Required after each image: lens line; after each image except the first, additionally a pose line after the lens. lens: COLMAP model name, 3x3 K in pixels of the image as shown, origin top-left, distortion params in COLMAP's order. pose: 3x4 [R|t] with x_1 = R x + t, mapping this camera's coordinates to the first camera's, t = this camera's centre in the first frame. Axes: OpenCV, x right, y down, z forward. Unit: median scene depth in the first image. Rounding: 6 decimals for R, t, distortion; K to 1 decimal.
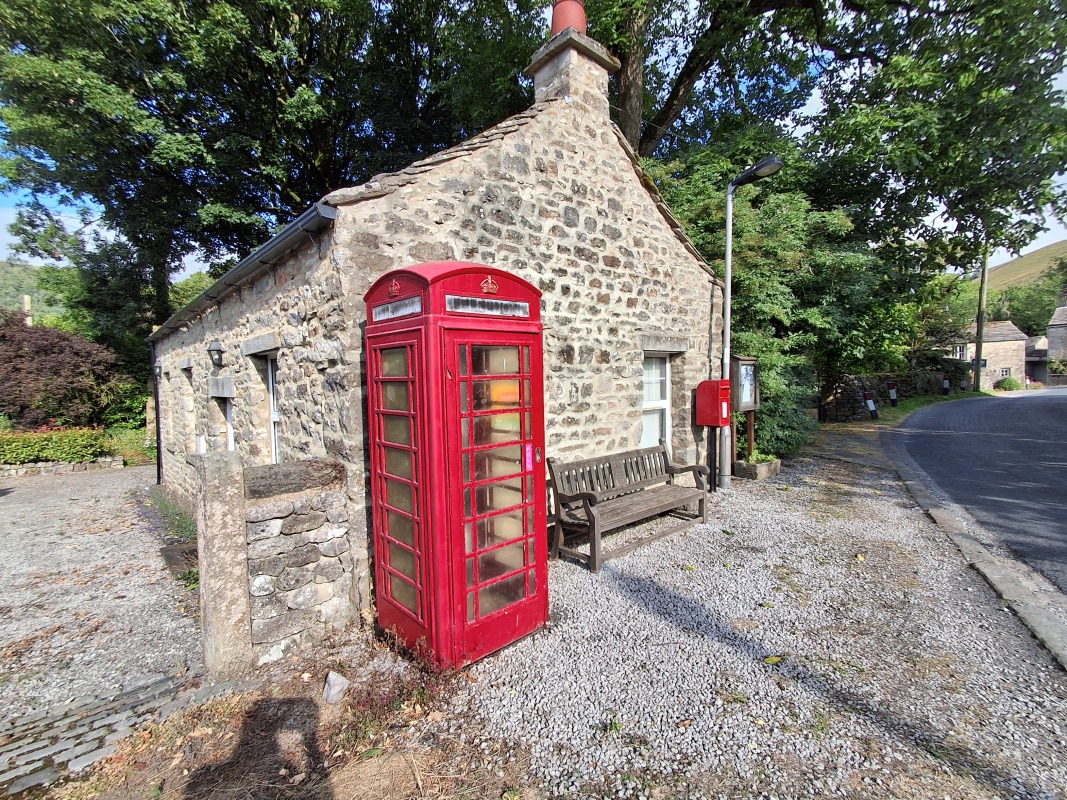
lens RADIAL K [[489.8, 0, 539.1], [0, 489.8, 397.9], [0, 0, 1]] dist [0.001991, 0.000708]
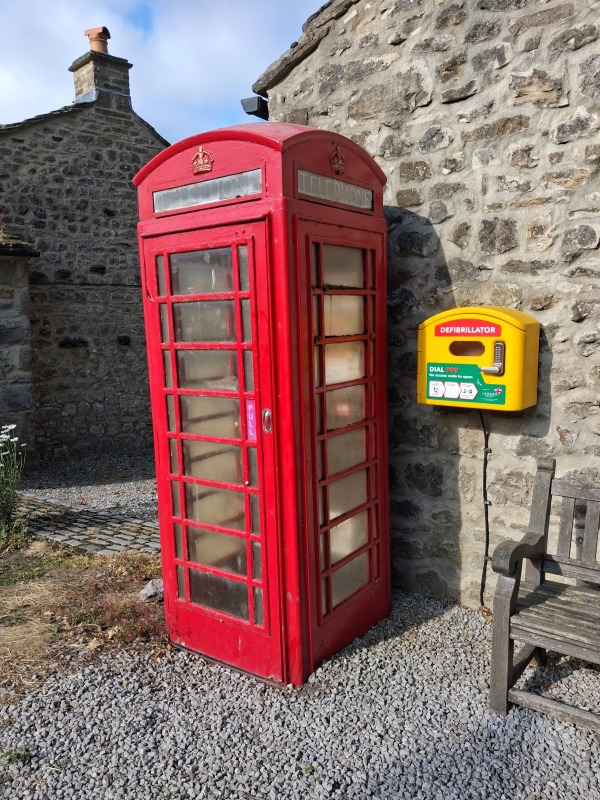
lens RADIAL K [[621.8, 0, 293.0], [0, 621.8, 414.3], [0, 0, 1]] dist [0.007589, -0.000691]
pose [[0.187754, 0.168961, -0.967574, 0.571486], [-0.019294, 0.985538, 0.168354, -0.019159], [0.982027, -0.012941, 0.188299, 0.655835]]
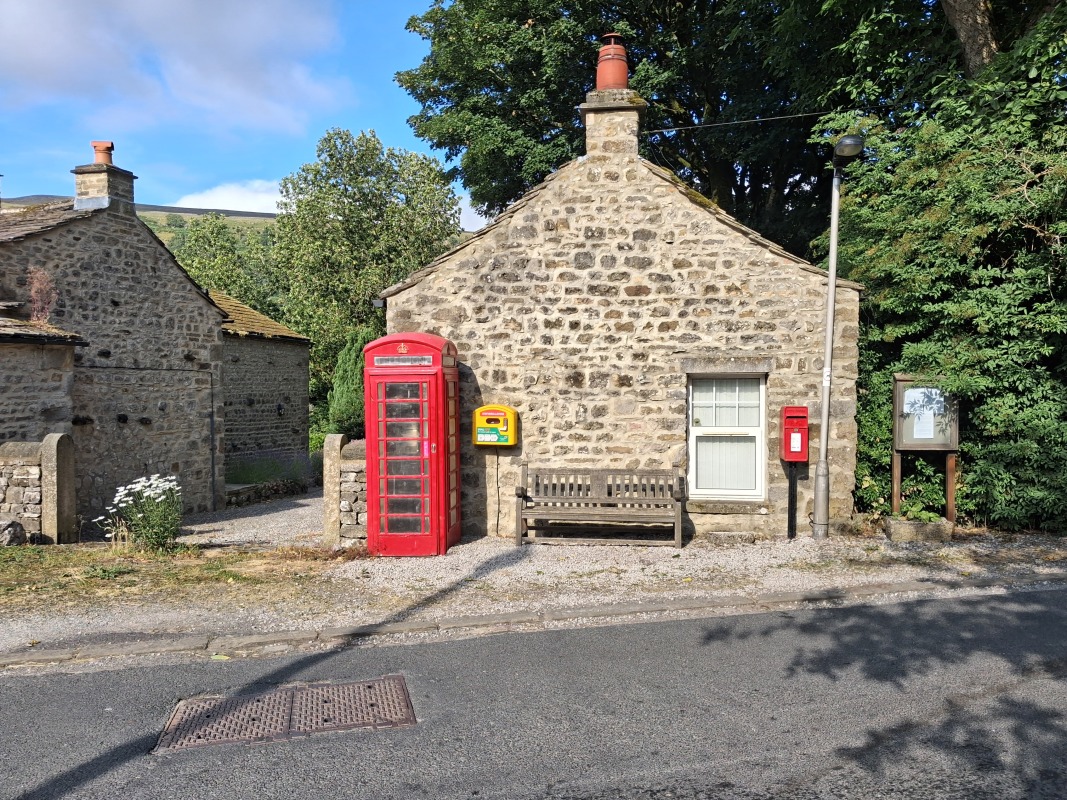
lens RADIAL K [[821.6, 0, 539.6], [0, 821.6, 416.7], [0, 0, 1]] dist [0.204099, -0.002754]
pose [[0.657433, 0.051563, -0.751747, 1.715879], [-0.042450, 0.998606, 0.031371, -0.067733], [0.752317, 0.011287, 0.658705, -0.415497]]
